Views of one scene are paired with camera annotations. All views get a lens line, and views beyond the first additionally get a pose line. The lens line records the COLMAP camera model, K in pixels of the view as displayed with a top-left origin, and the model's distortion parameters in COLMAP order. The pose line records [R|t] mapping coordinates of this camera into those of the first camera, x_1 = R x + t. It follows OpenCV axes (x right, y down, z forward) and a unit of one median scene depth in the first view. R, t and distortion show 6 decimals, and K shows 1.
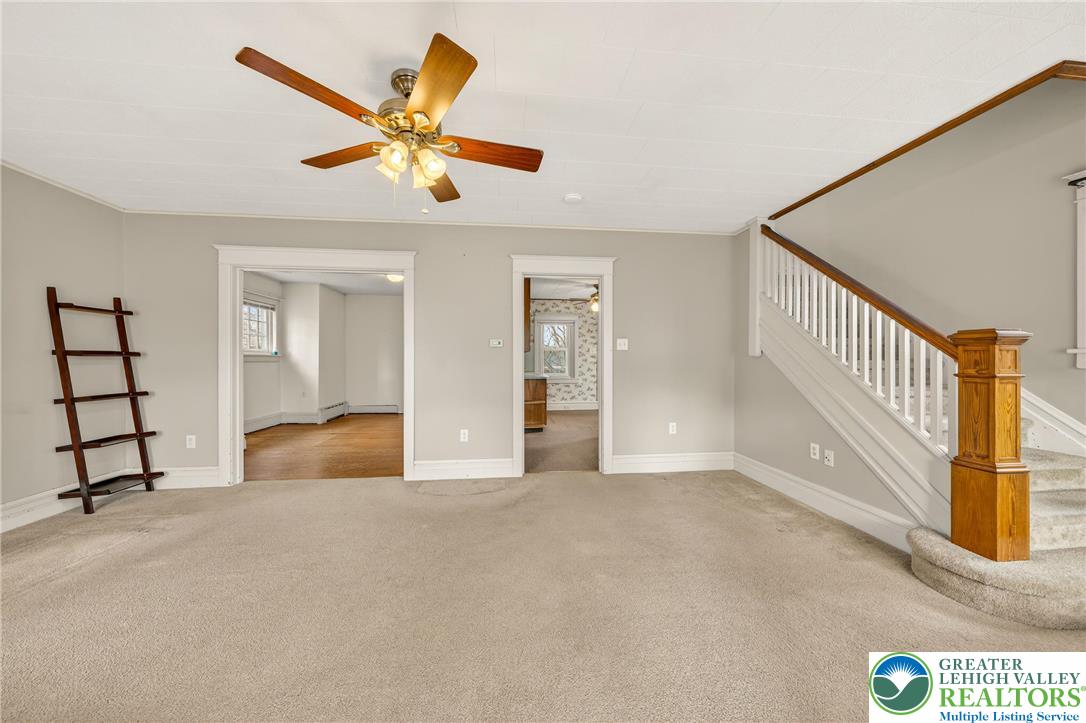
lens RADIAL K [[372.0, 0, 543.0], [0, 372.0, 361.5], [0, 0, 1]] dist [-0.000083, -0.000015]
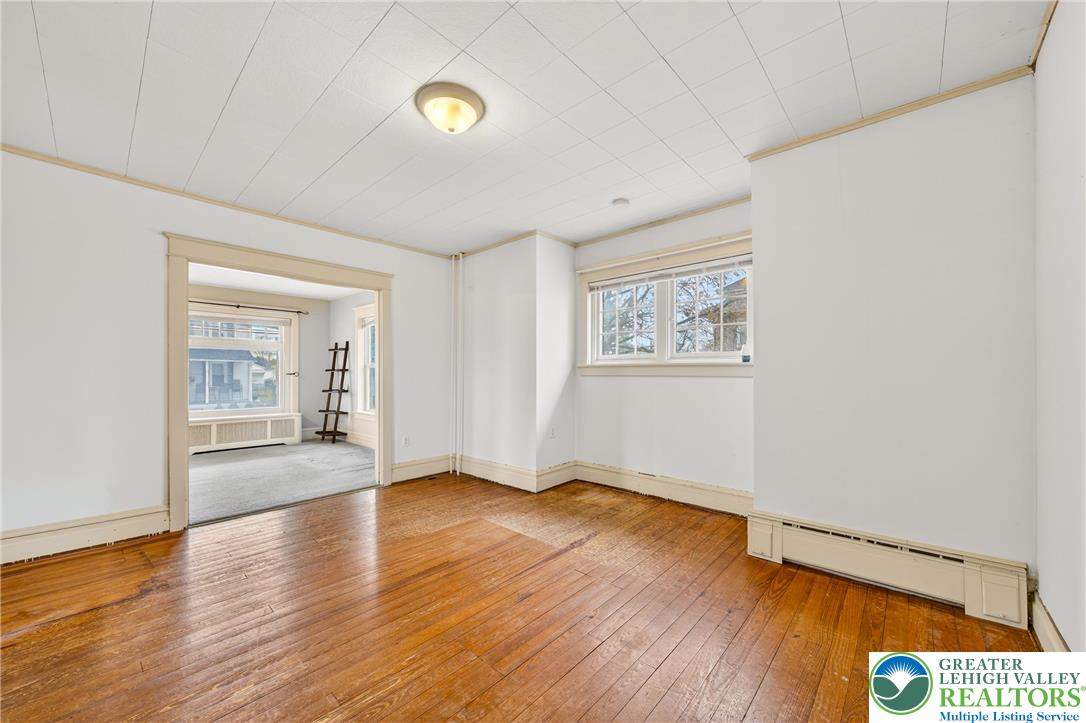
lens RADIAL K [[404.8, 0, 542.6], [0, 404.8, 373.1], [0, 0, 1]] dist [-0.000194, -0.000040]
pose [[-0.745392, -0.000603, -0.666626, -0.157155], [-0.002522, 0.999995, 0.001916, -0.003667], [0.666622, 0.003109, -0.745390, 0.922321]]
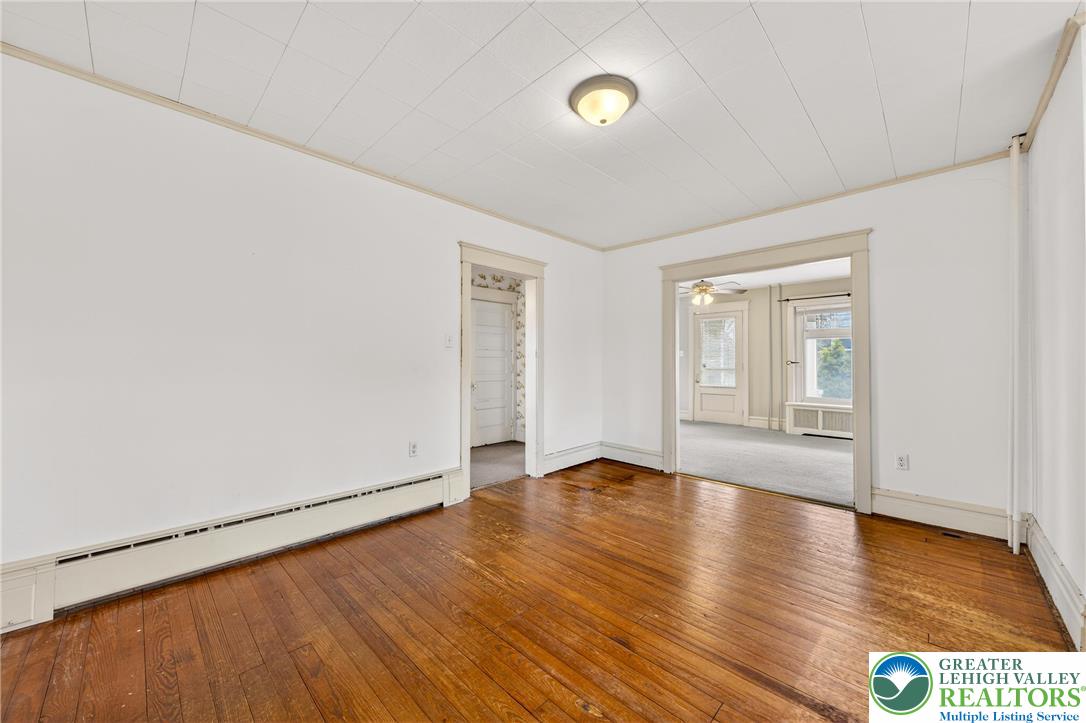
lens RADIAL K [[402.5, 0, 541.1], [0, 402.5, 351.4], [0, 0, 1]] dist [0.000911, 0.000043]
pose [[-0.637956, 0.021608, 0.769770, -0.445577], [0.003644, 0.999680, -0.025042, -0.003608], [-0.770065, -0.013171, -0.637830, 0.888479]]
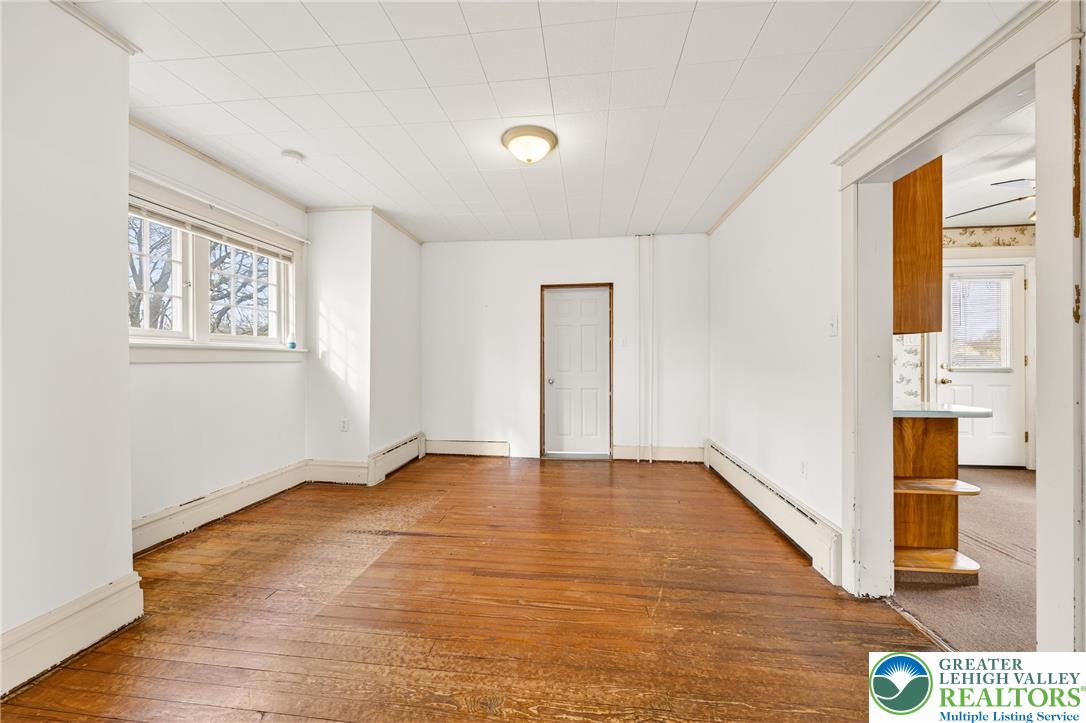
lens RADIAL K [[408.3, 0, 538.9], [0, 408.3, 357.3], [0, 0, 1]] dist [0.001505, 0.000113]
pose [[0.974784, -0.000026, -0.223151, -0.205017], [-0.001343, 0.999981, -0.005984, -0.002451], [0.223147, 0.006132, 0.974766, 0.408088]]
